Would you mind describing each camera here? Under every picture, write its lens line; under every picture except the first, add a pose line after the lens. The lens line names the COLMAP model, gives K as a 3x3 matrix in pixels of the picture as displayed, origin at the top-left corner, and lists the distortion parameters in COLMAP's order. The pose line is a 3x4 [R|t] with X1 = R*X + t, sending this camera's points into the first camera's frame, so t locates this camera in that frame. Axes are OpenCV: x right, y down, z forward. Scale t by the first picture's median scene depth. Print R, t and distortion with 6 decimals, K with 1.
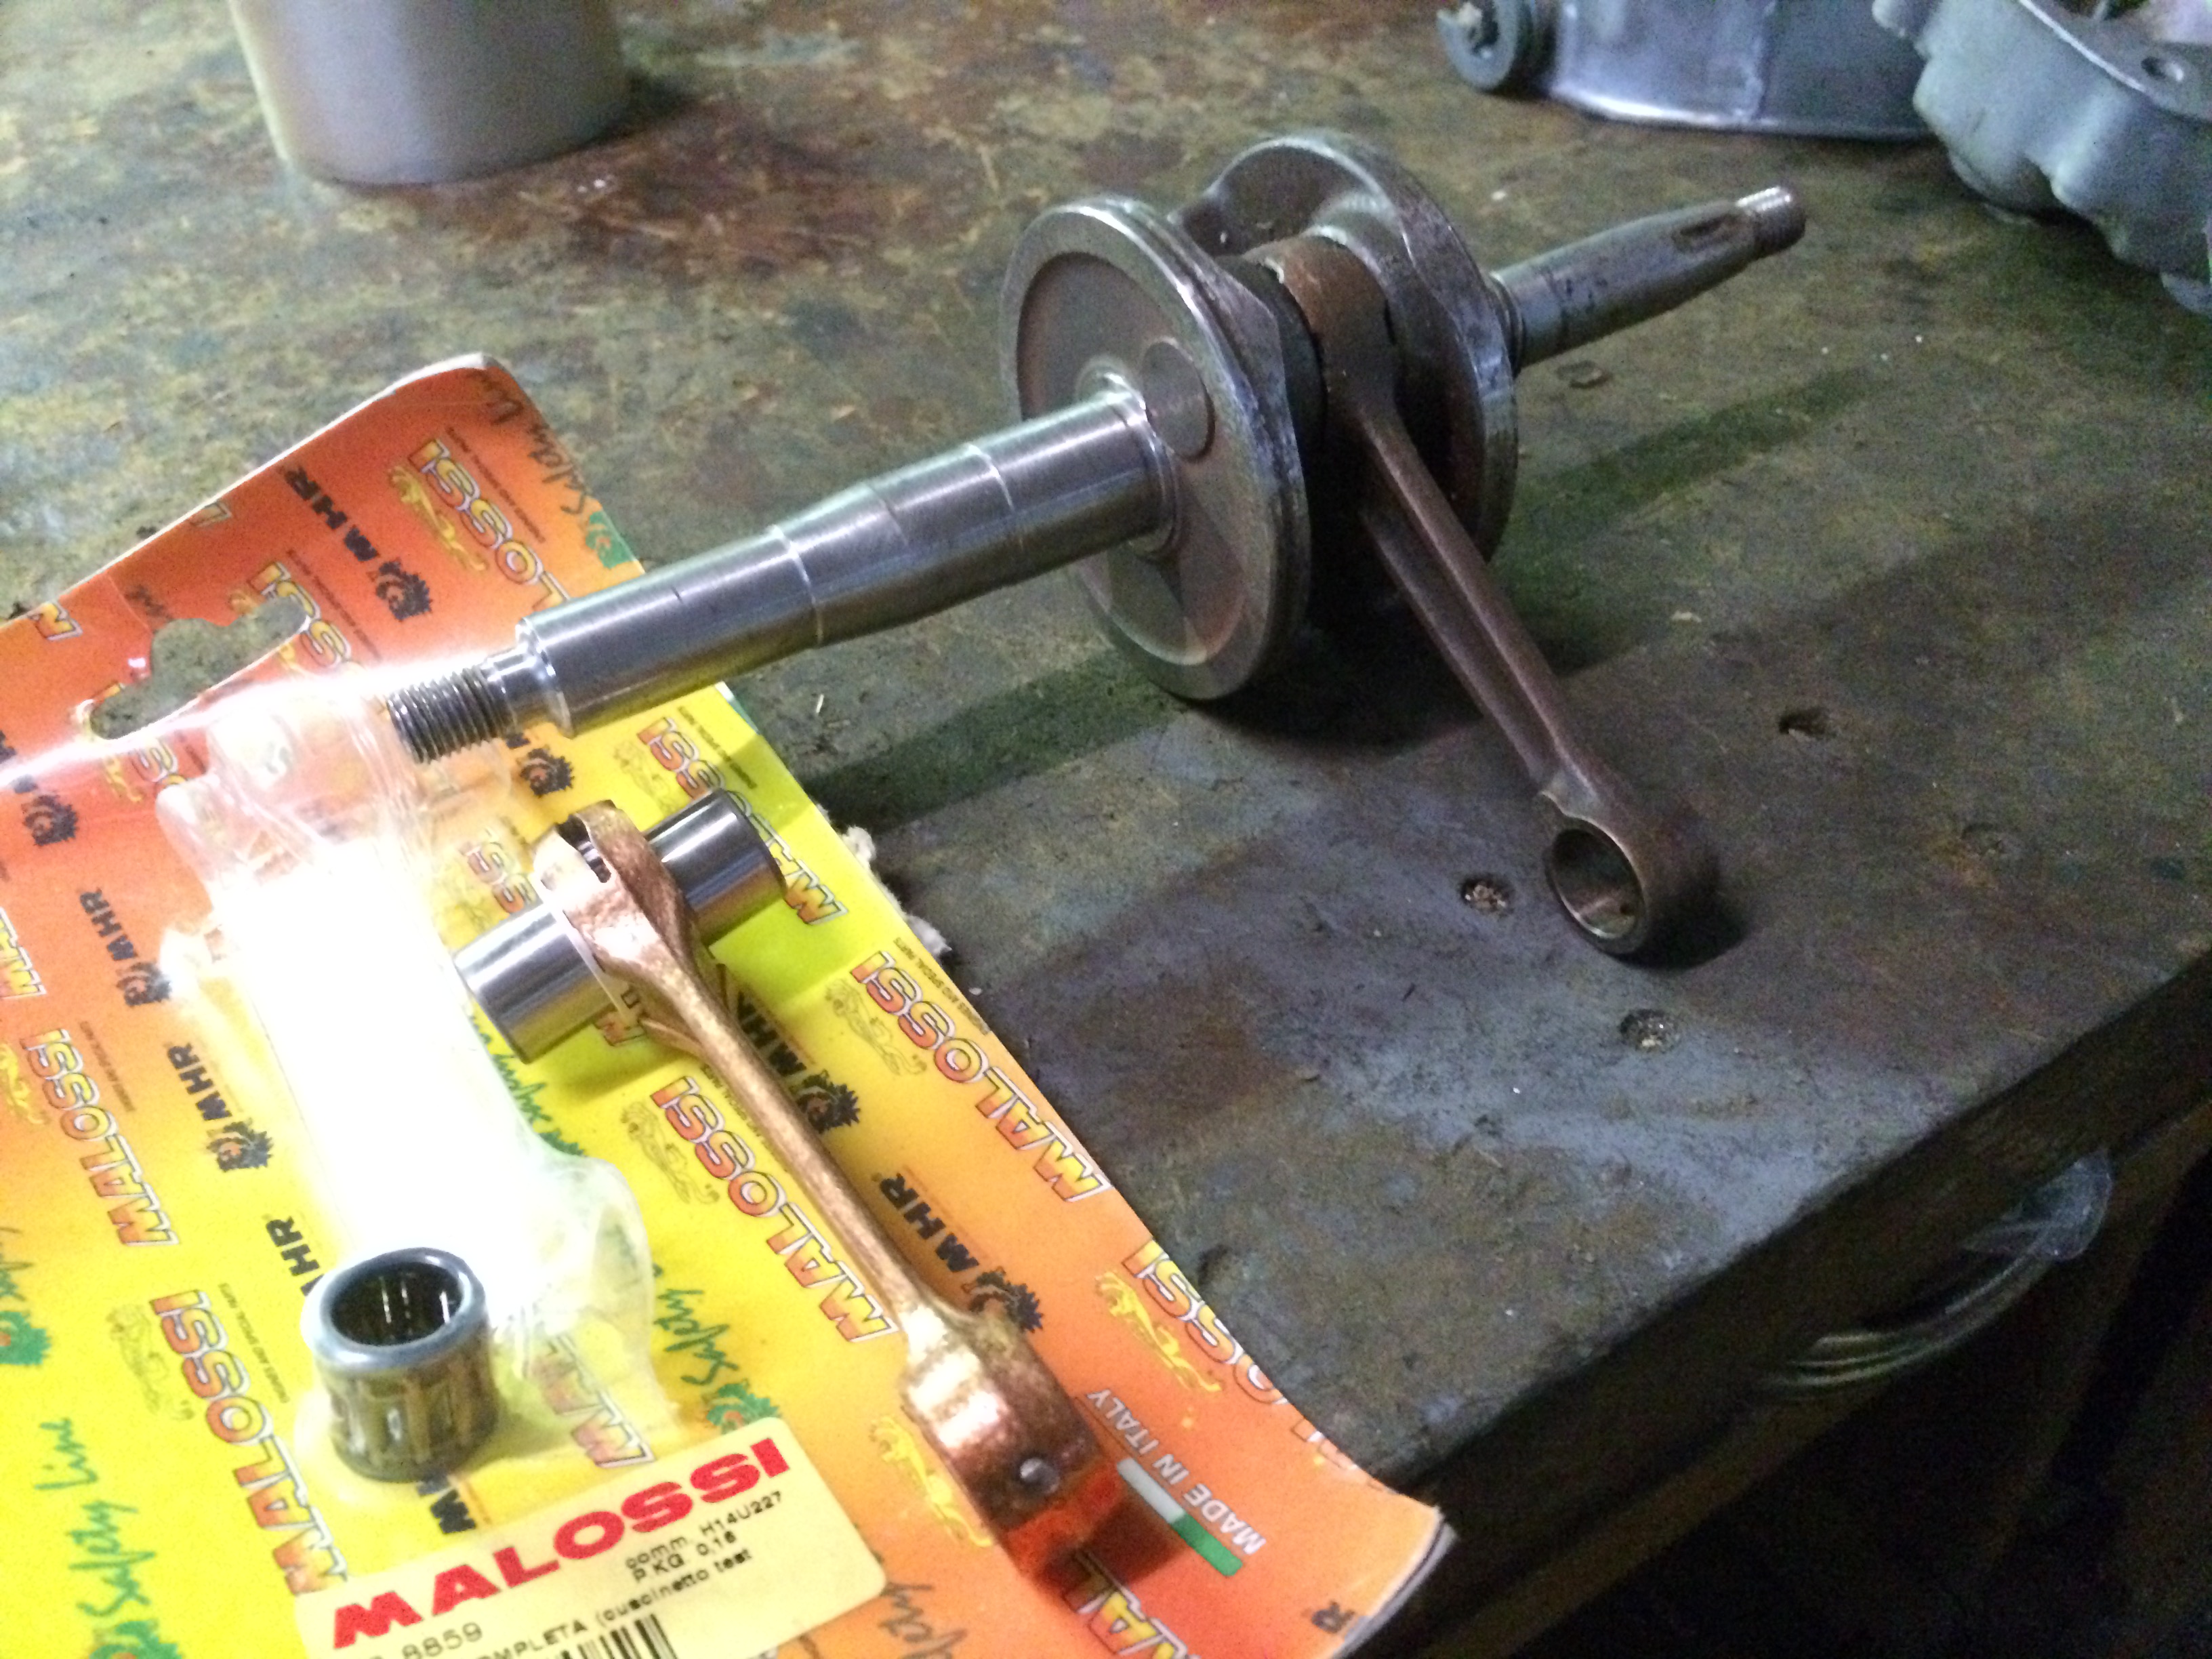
lens RADIAL K [[1832.2, 0, 1106.0], [0, 1832.2, 829.5], [0, 0, 1]] dist [0.082578, -0.123308]
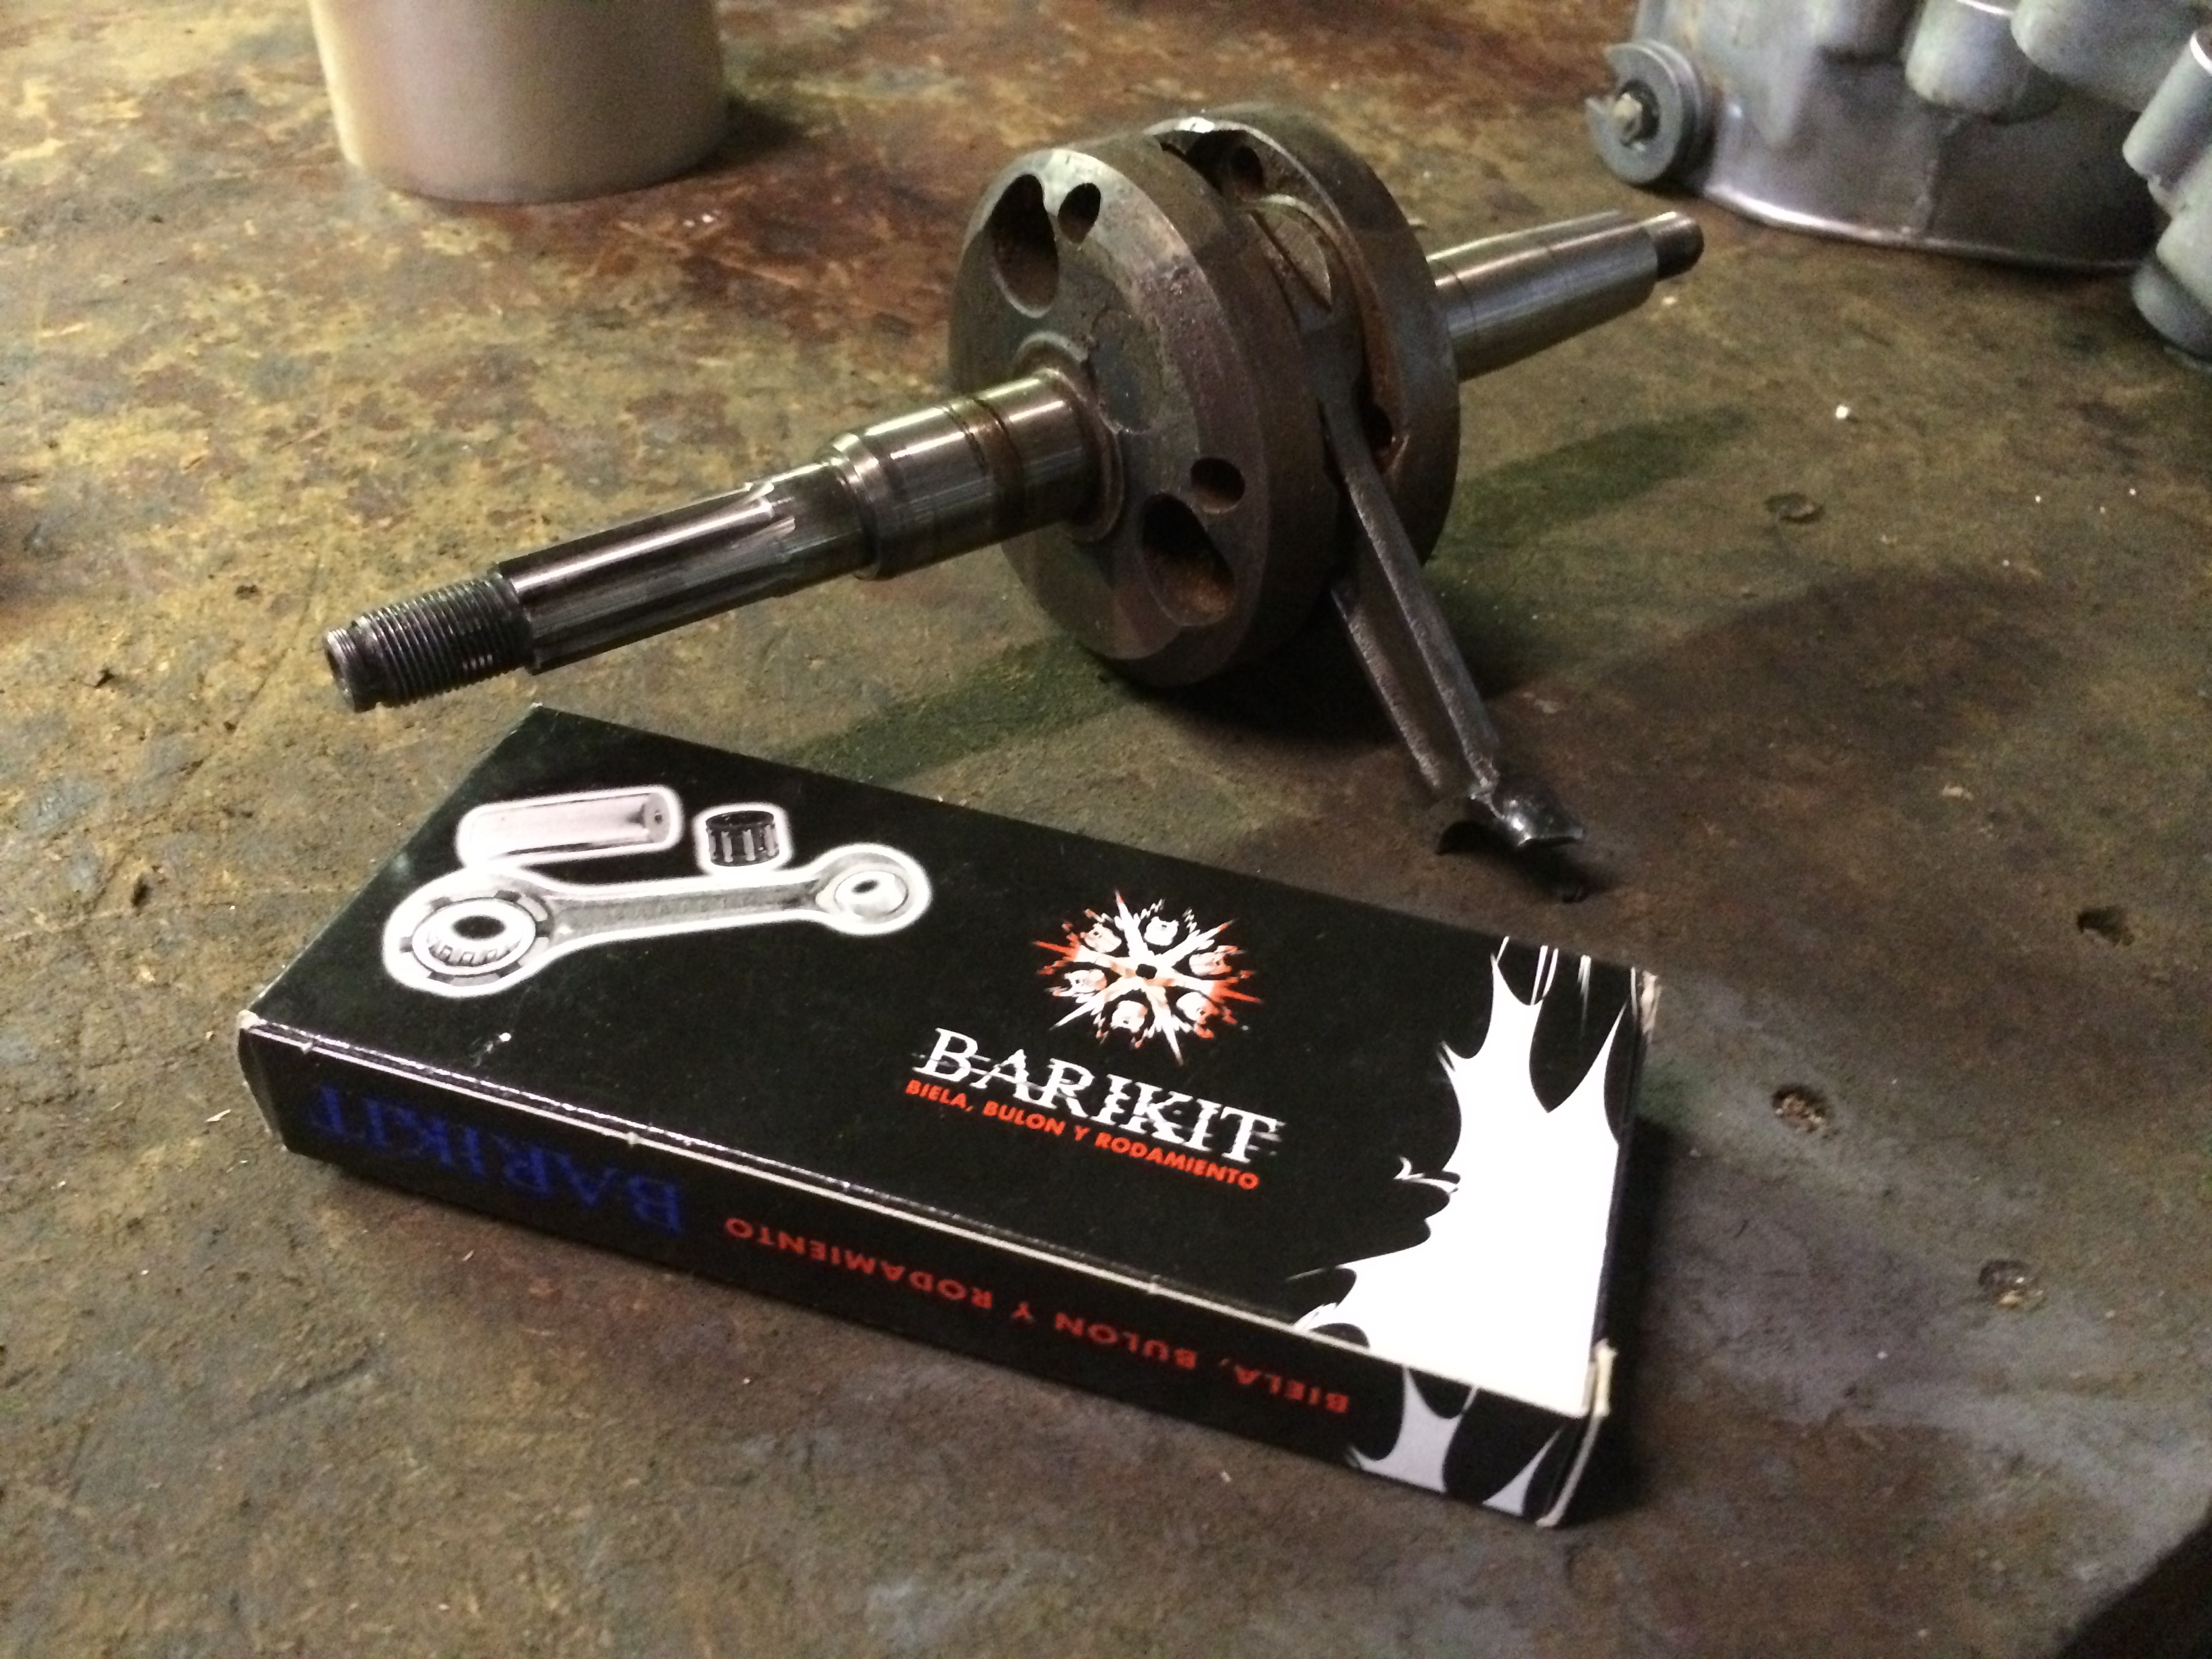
lens RADIAL K [[1832.2, 0, 1106.0], [0, 1832.2, 829.5], [0, 0, 1]] dist [0.082578, -0.123308]
pose [[0.996753, 0.051649, 0.061770, -0.125445], [-0.051315, 0.998658, -0.006975, -0.049608], [-0.062048, 0.003783, 0.998066, 0.066489]]
